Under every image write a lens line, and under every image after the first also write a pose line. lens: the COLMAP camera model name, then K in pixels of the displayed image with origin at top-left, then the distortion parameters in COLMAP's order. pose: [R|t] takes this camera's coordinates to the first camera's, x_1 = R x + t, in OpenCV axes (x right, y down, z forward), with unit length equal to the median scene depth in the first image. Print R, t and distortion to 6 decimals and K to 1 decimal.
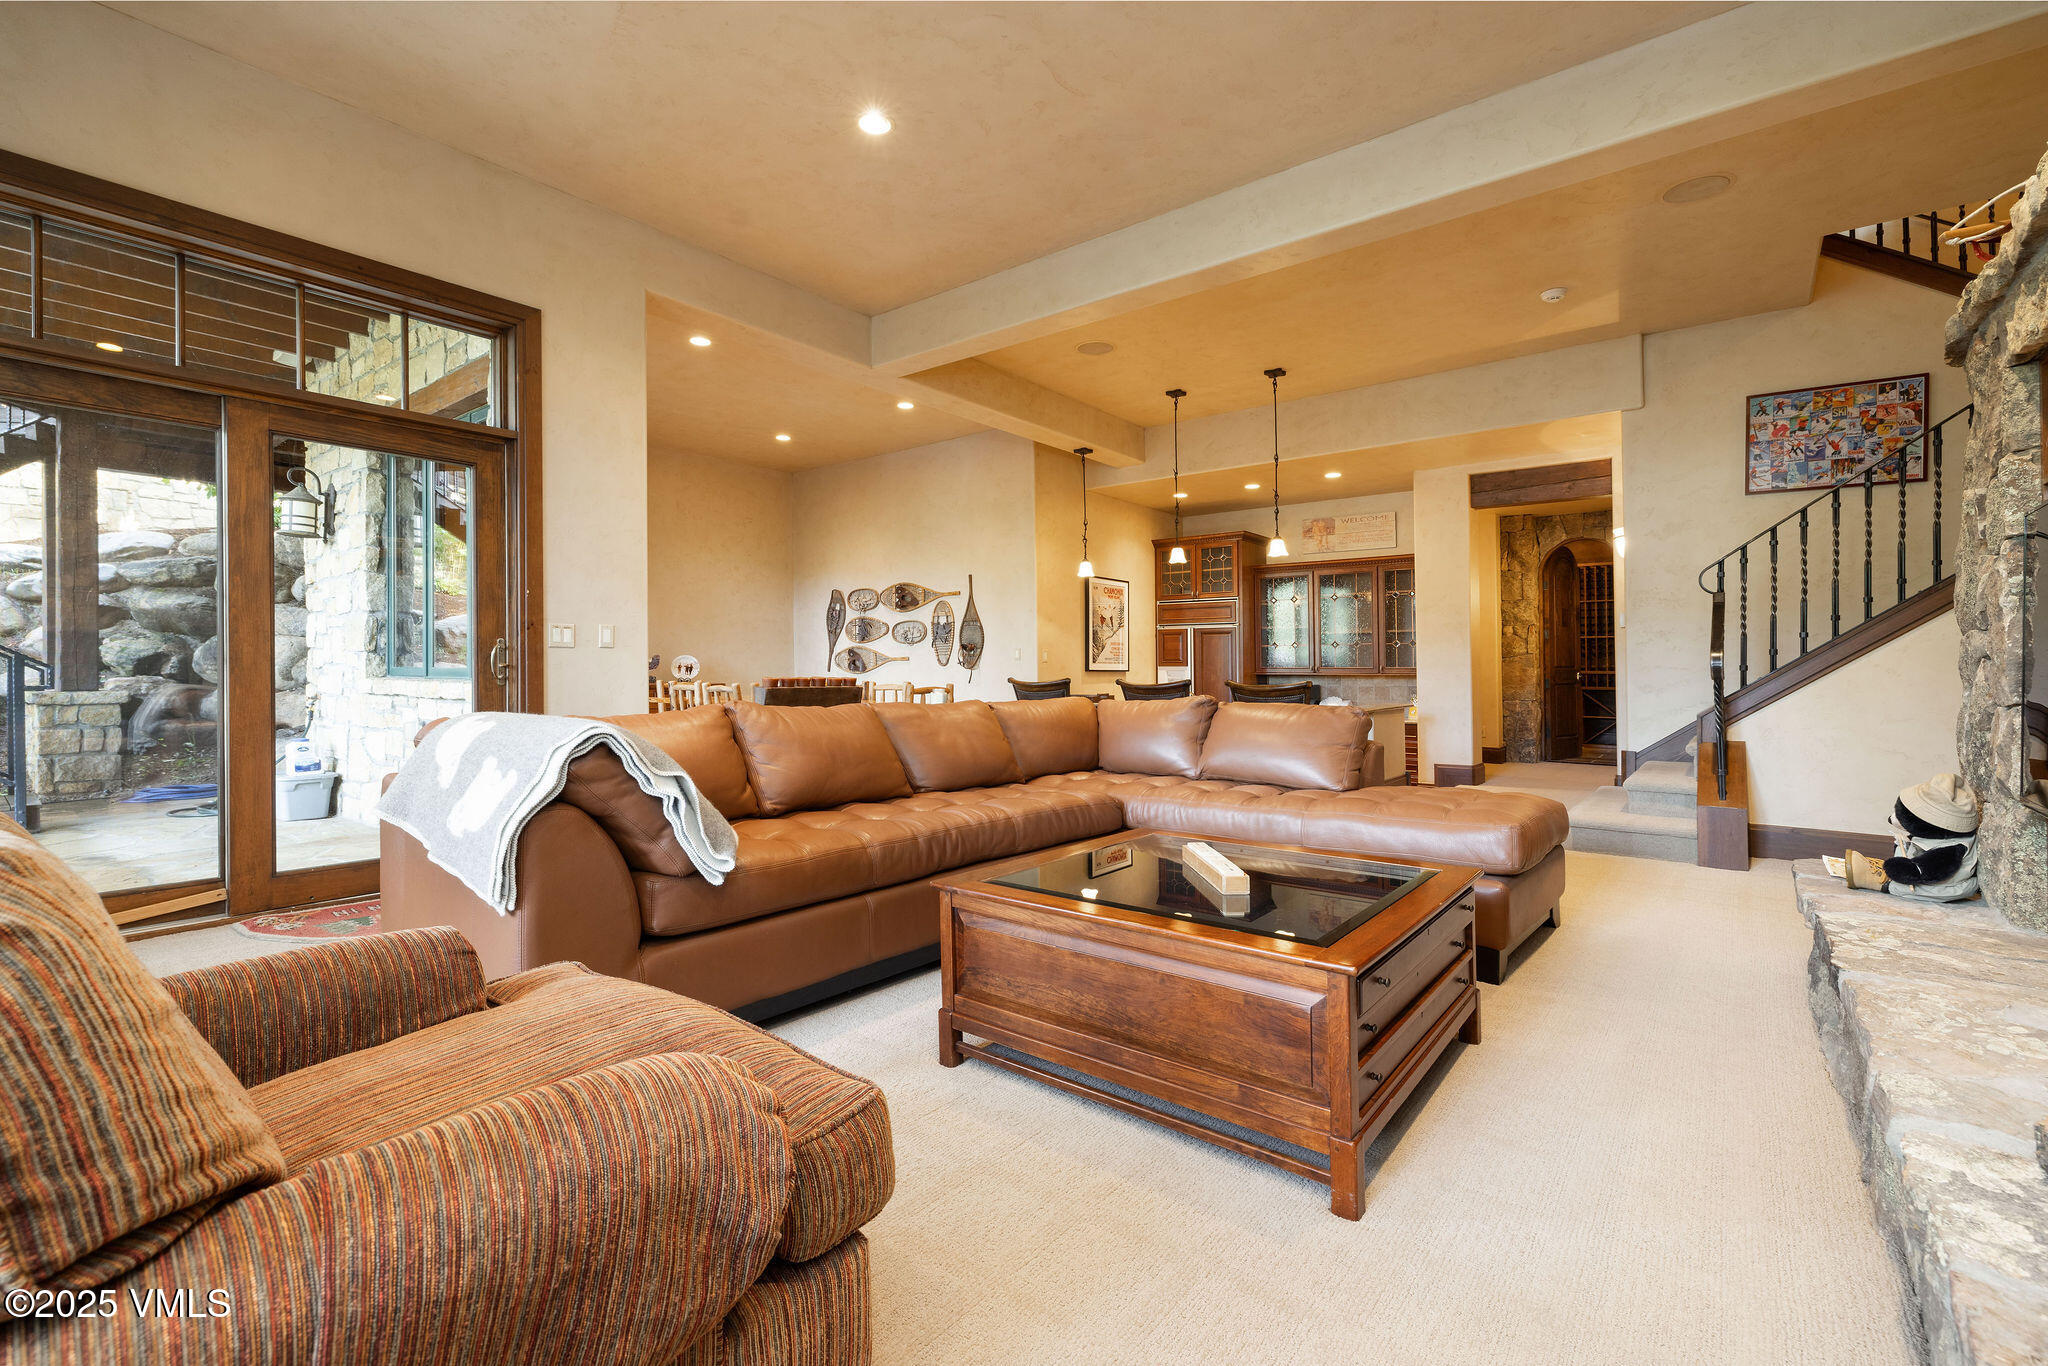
lens RADIAL K [[849.4, 0, 1015.4], [0, 849.4, 673.3], [0, 0, 1]] dist [0.008290, 0.000134]
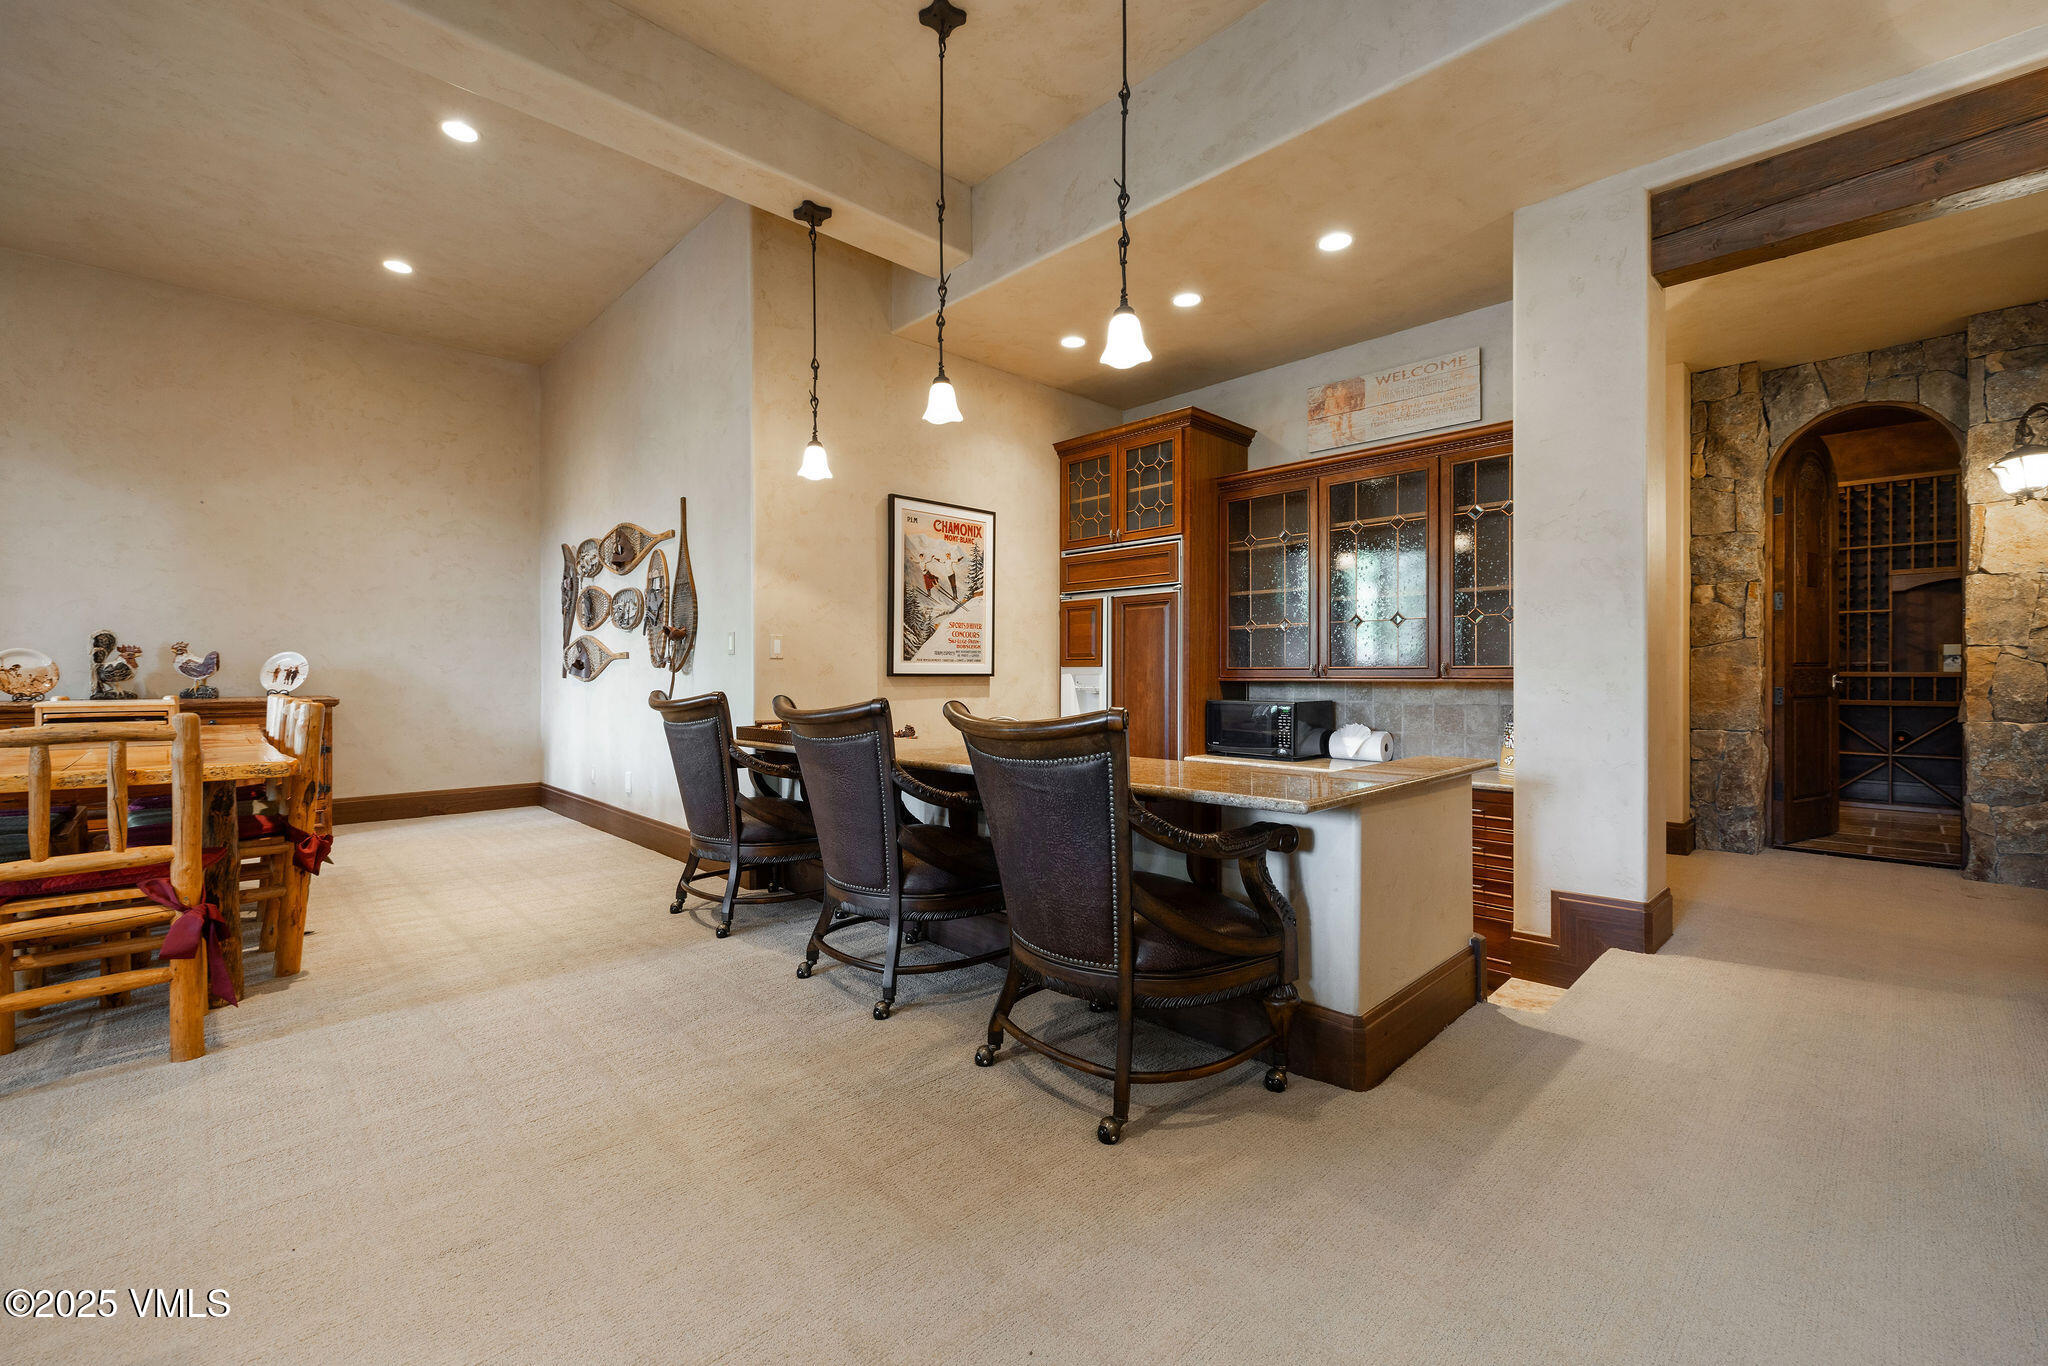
lens RADIAL K [[849.4, 0, 1107.1], [0, 849.4, 706.4], [0, 0, 1]] dist [0.008290, 0.000134]
pose [[0.999460, -0.003043, -0.032716, 0.234699], [0.004188, 0.999380, 0.034967, -0.001622], [0.032590, -0.035085, 0.998853, 0.470715]]
